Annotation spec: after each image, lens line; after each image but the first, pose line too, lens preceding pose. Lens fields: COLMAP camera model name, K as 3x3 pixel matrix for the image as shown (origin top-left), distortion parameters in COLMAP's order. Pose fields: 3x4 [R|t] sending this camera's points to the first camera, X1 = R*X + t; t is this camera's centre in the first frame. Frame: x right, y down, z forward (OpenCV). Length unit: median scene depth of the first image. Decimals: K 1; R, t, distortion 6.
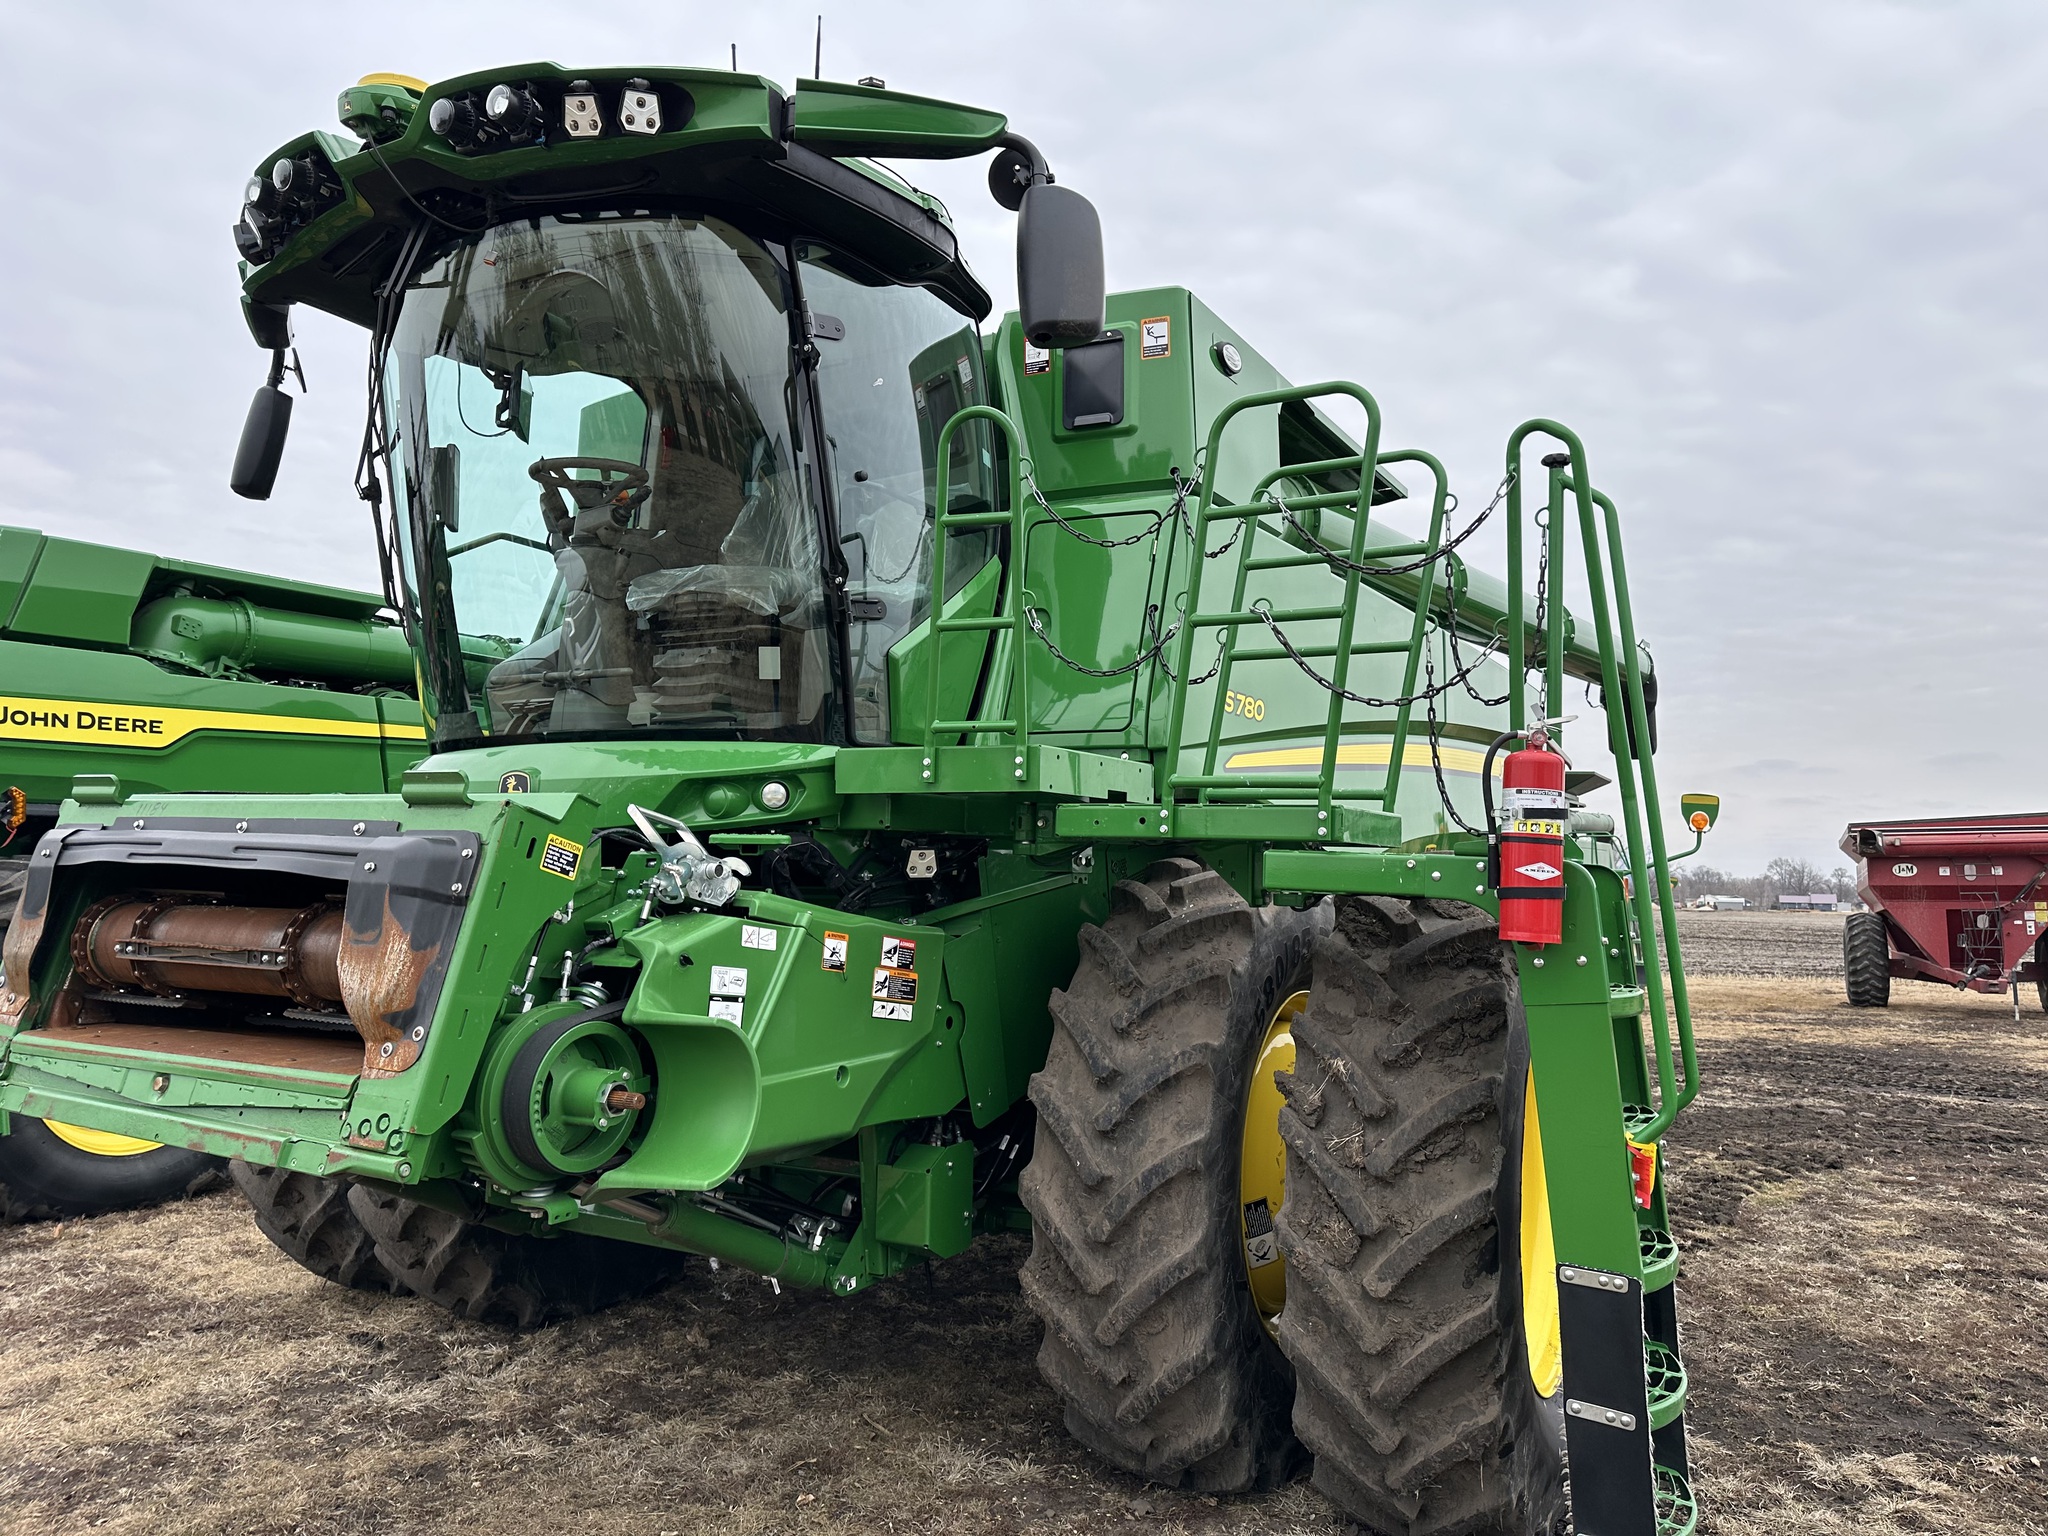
lens RADIAL K [[1438.6, 0, 1018.7], [0, 1438.6, 755.6], [0, 0, 1]] dist [0.133400, -0.172855]
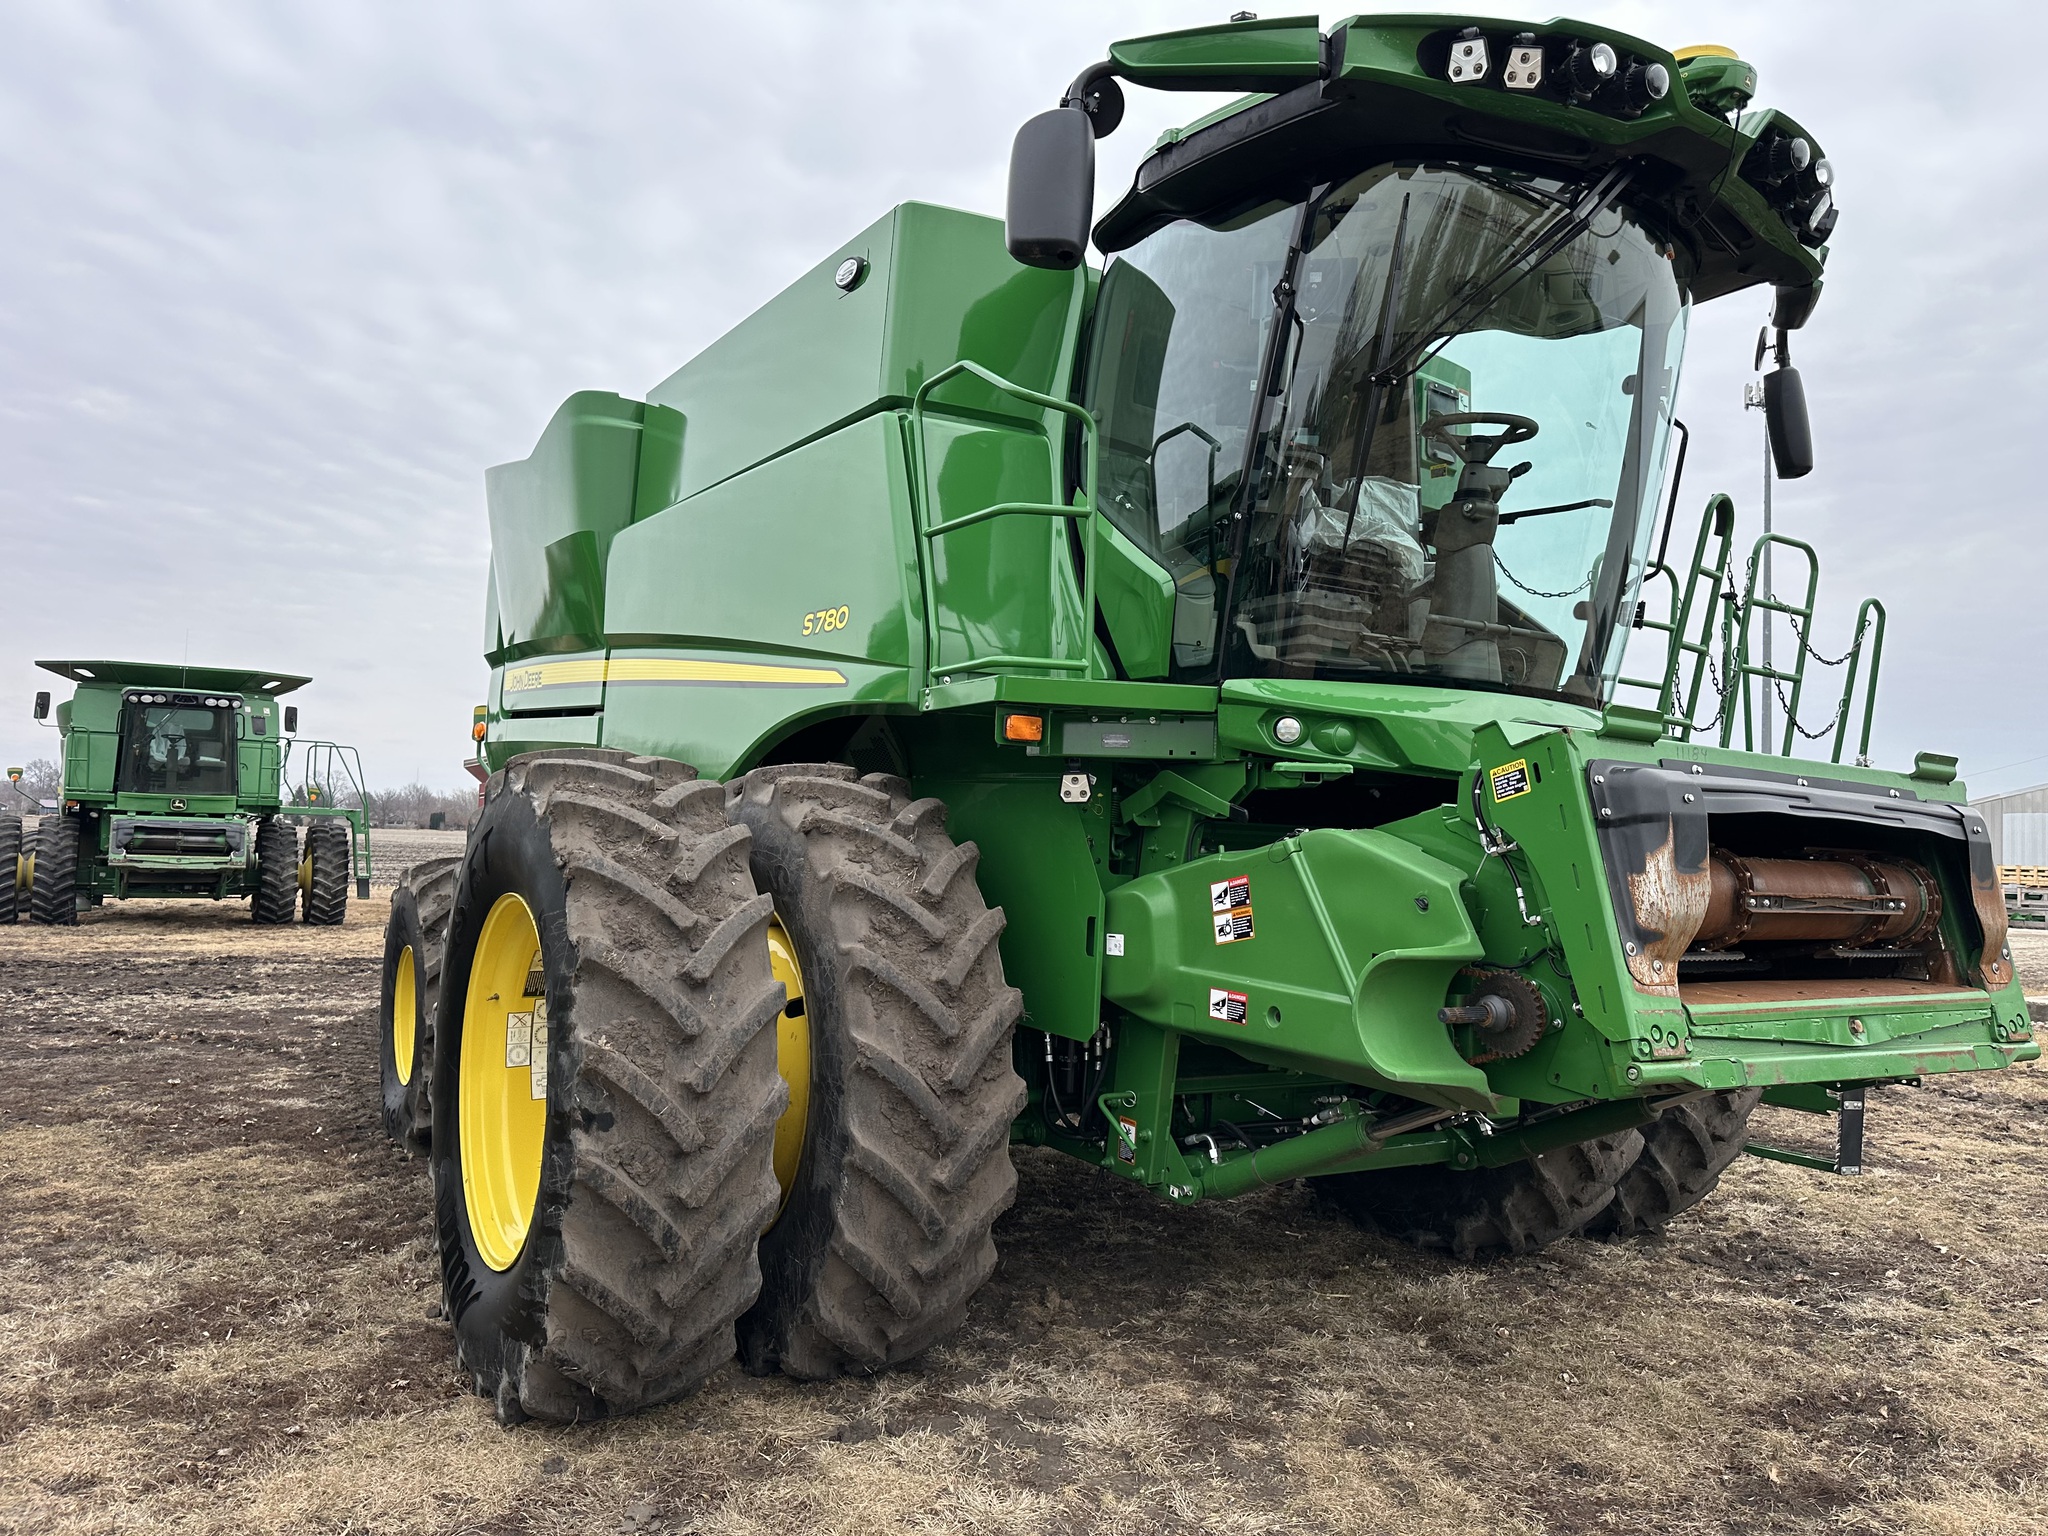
lens RADIAL K [[1394.0, 0, 1033.1], [0, 1394.0, 767.5], [0, 0, 1]] dist [0.092925, -0.148200]
pose [[0.470861, 0.046678, 0.880971, -1.423938], [-0.108001, 0.994138, 0.005050, 0.077155], [-0.875572, -0.097523, 0.473142, 0.847684]]
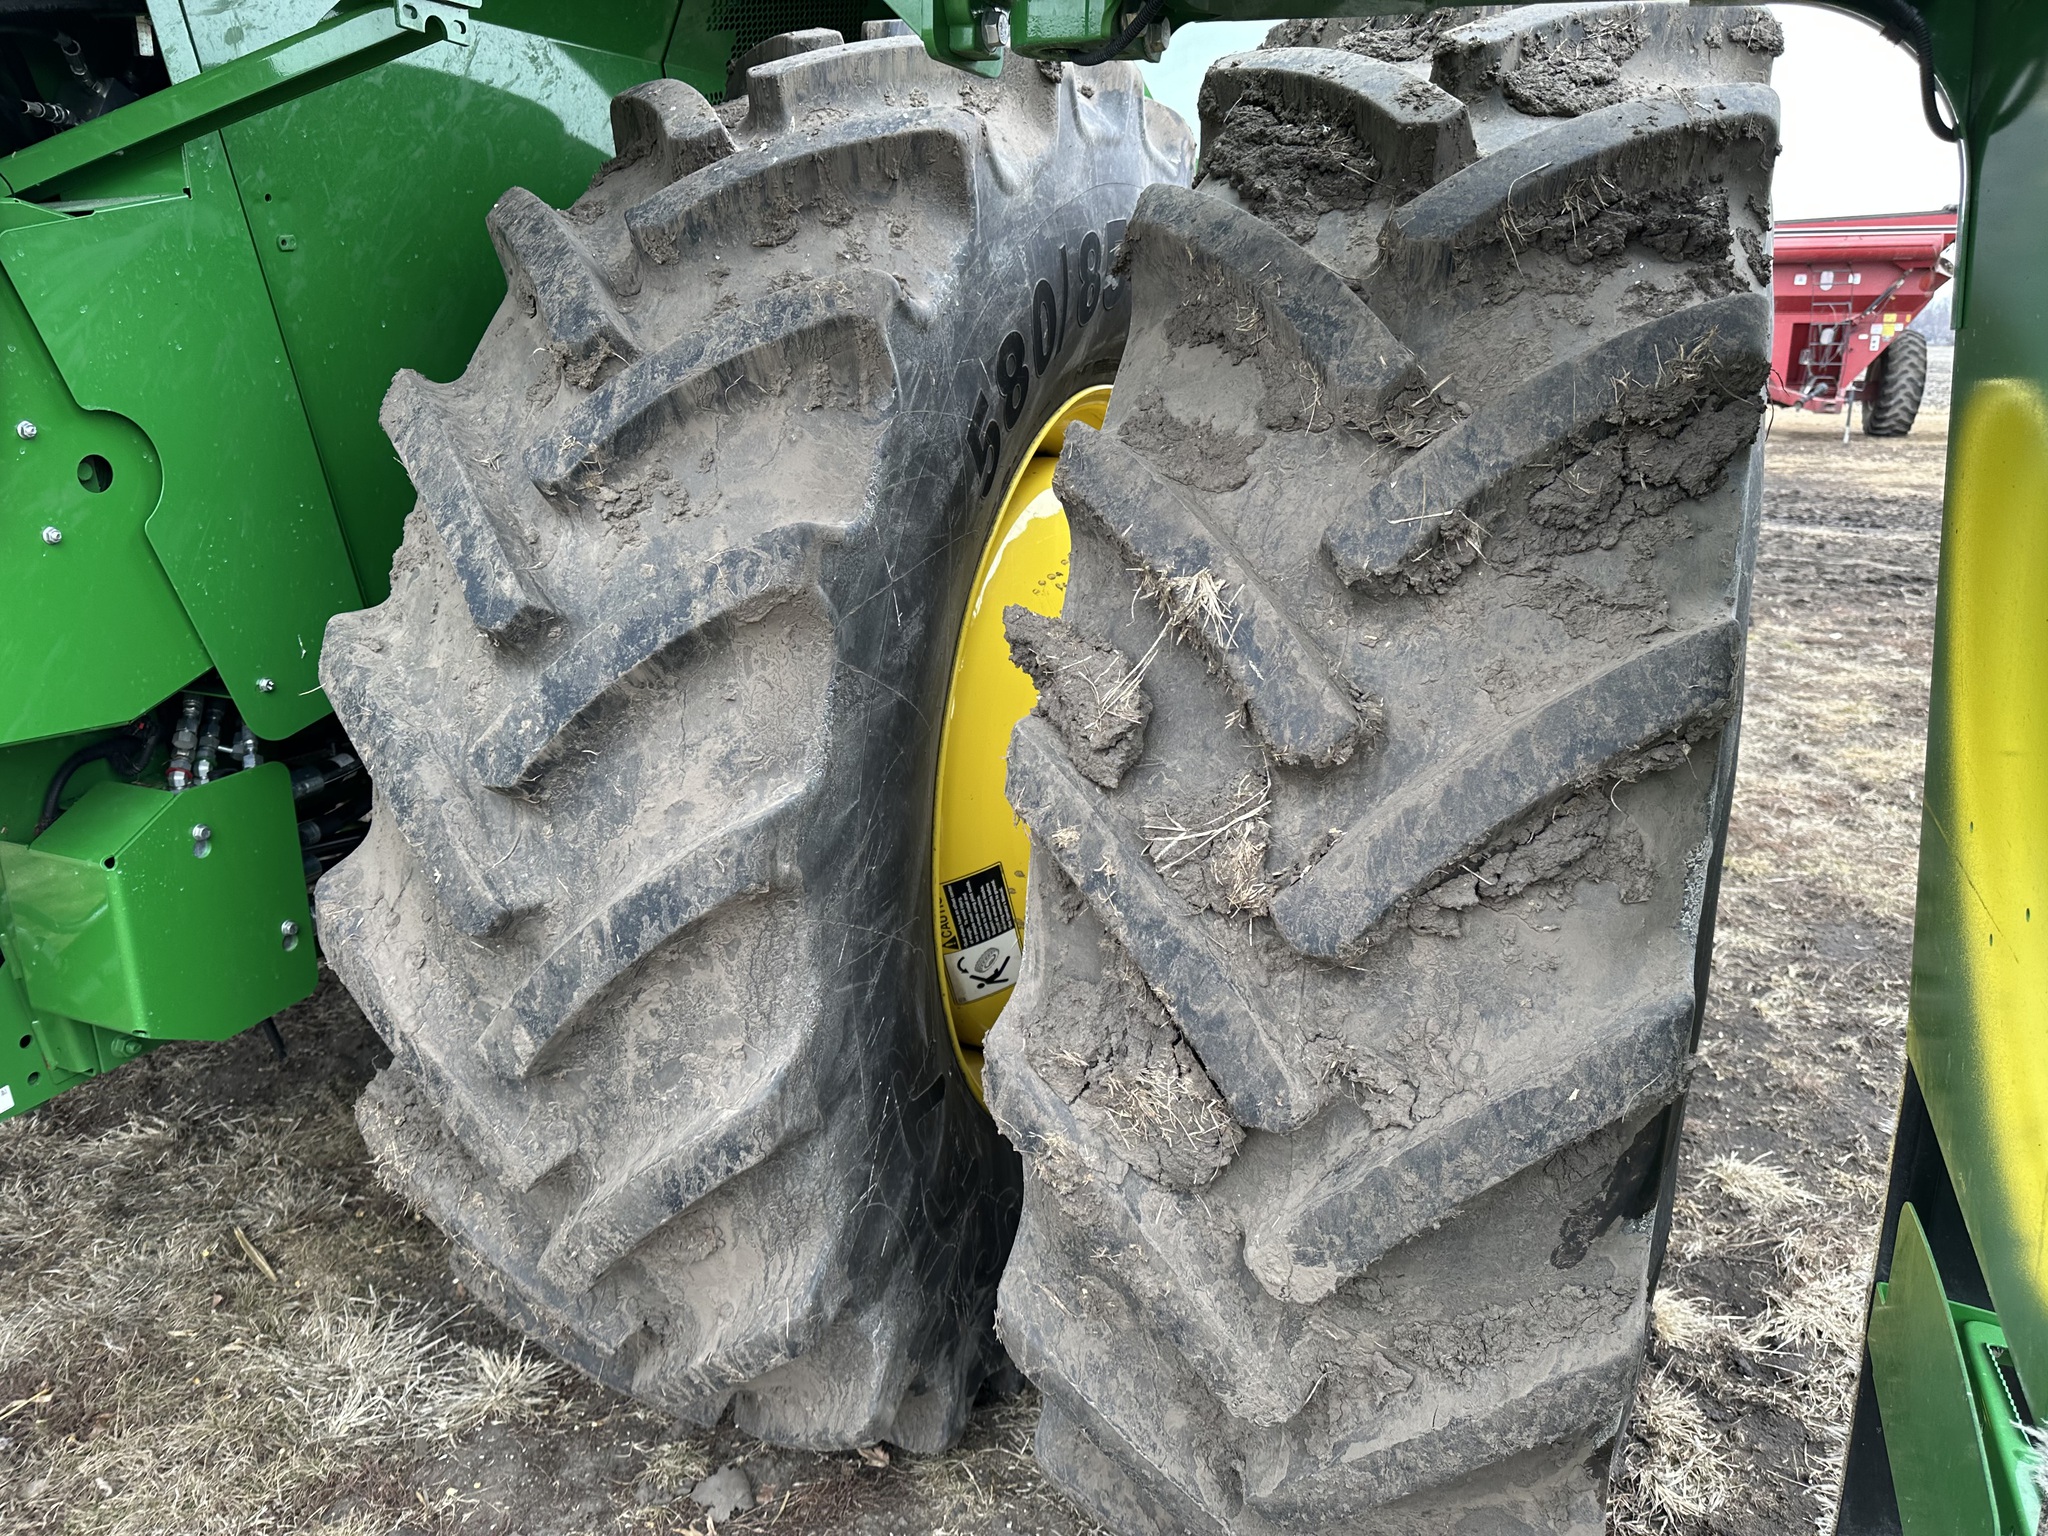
lens RADIAL K [[1438.6, 0, 1018.7], [0, 1438.6, 755.6], [0, 0, 1]] dist [0.133400, -0.172855]
pose [[0.991669, -0.039977, 0.122449, 0.136481], [-0.007872, 0.930033, 0.367393, 0.127265], [-0.128569, -0.365296, 0.921970, 0.678571]]
